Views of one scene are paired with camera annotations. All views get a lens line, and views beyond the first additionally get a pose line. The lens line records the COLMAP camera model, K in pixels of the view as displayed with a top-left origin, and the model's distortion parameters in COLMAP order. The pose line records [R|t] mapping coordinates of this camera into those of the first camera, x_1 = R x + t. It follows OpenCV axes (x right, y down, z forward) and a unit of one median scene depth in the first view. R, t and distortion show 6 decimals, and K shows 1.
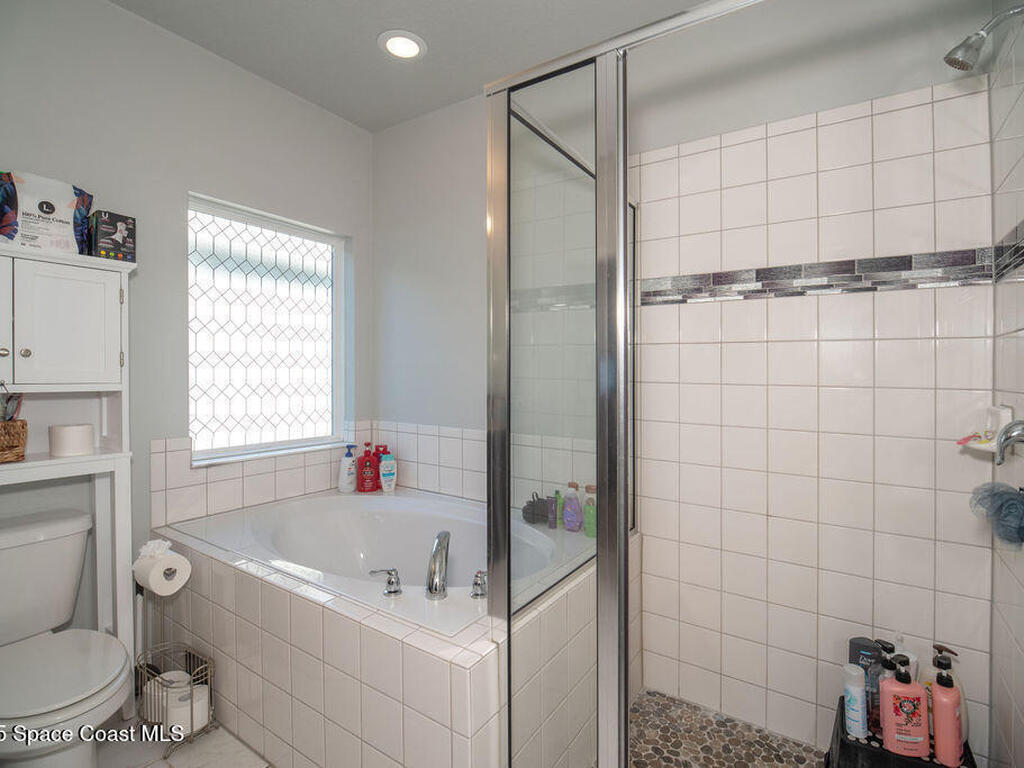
lens RADIAL K [[500.5, 0, 512.2], [0, 500.5, 371.4], [0, 0, 1]] dist [-0.004050, -0.000806]
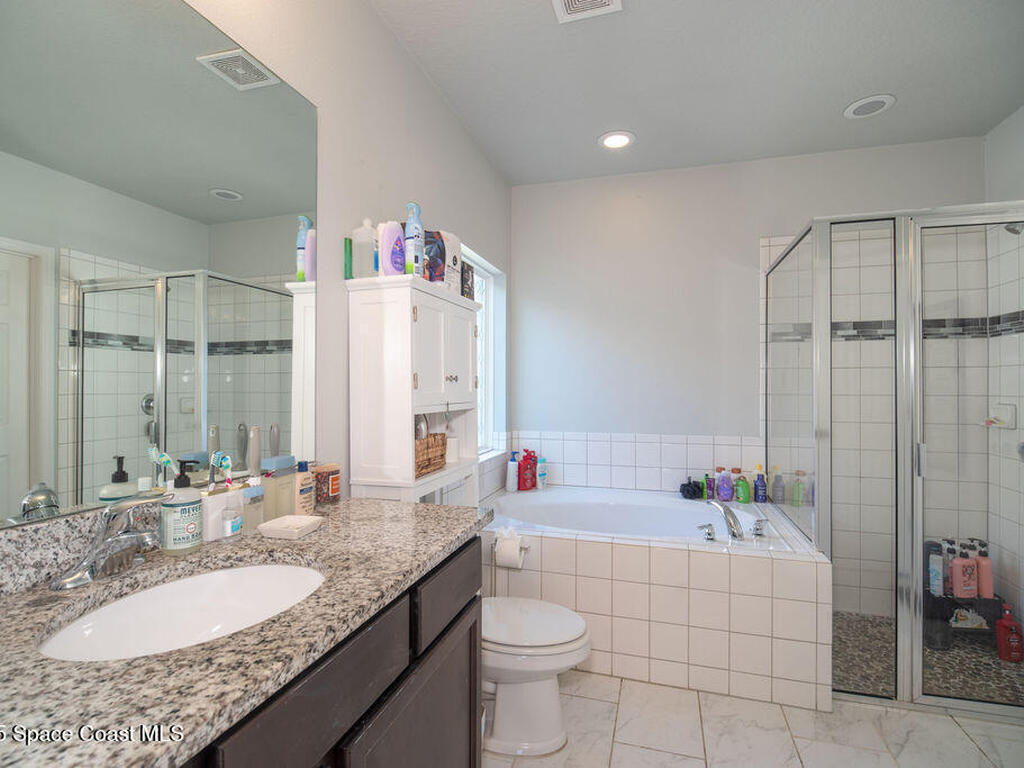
lens RADIAL K [[503.4, 0, 512.0], [0, 503.4, 384.0], [0, 0, 1]] dist [-0.003100, -0.001661]
pose [[0.956690, -0.008473, 0.290986, -0.896937], [0.008779, 0.999961, 0.000252, -0.016128], [-0.290977, 0.002314, 0.956727, -0.181333]]
